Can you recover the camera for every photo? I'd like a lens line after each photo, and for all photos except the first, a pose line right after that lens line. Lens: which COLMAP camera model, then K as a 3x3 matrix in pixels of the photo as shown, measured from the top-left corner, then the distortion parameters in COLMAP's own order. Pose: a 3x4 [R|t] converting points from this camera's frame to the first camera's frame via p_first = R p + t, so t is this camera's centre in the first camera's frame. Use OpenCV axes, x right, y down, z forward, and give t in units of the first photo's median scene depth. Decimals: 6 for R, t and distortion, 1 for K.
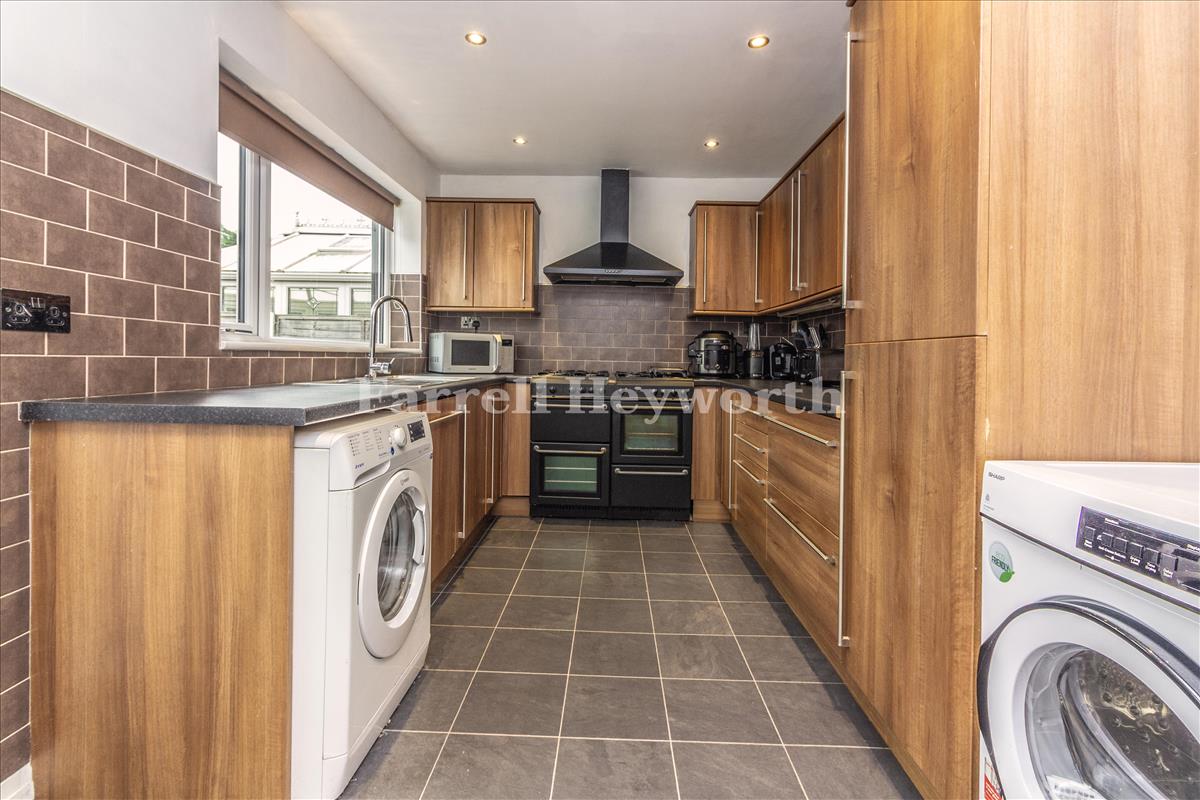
lens RADIAL K [[551.7, 0, 600.2], [0, 551.7, 364.6], [0, 0, 1]] dist [0.000883, -0.000297]
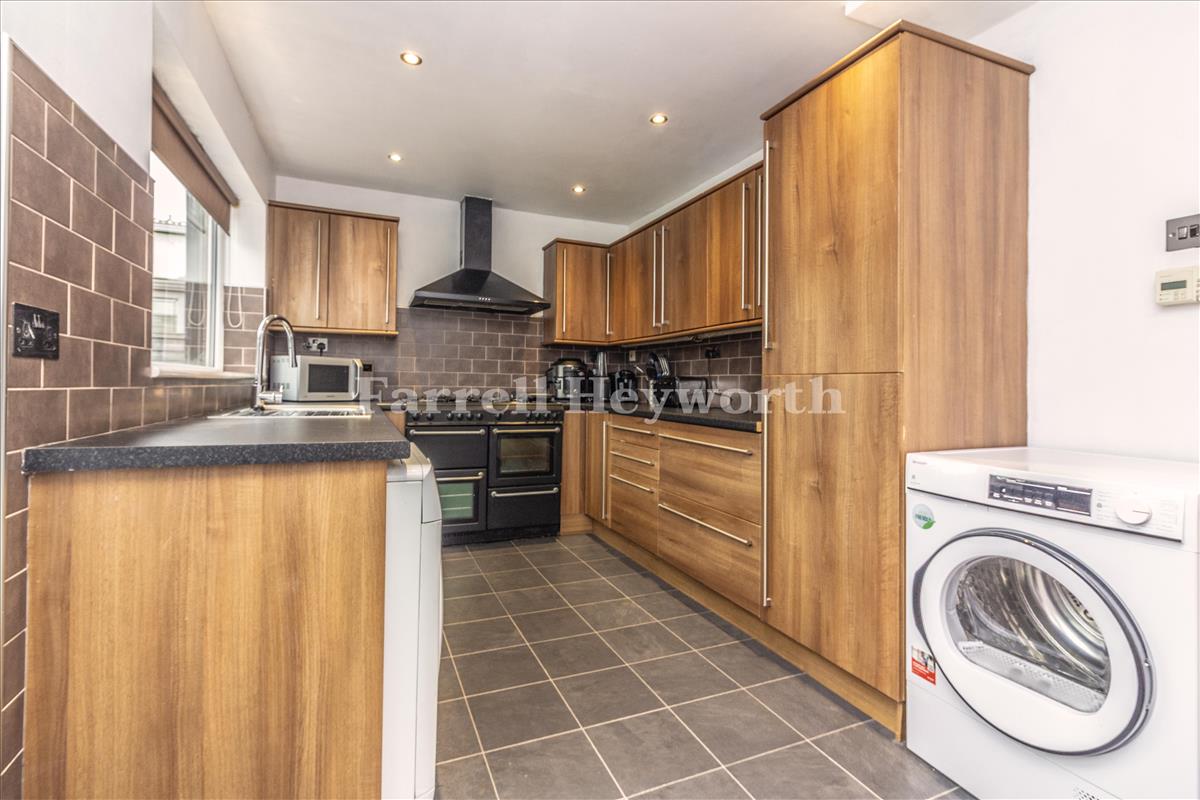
lens RADIAL K [[551.9, 0, 600.2], [0, 551.9, 380.3], [0, 0, 1]] dist [0.002134, -0.000142]
pose [[0.907801, 0.000130, 0.419401, -0.535758], [0.005376, 0.999914, -0.011945, -0.012904], [-0.419366, 0.013098, 0.907723, -0.034923]]
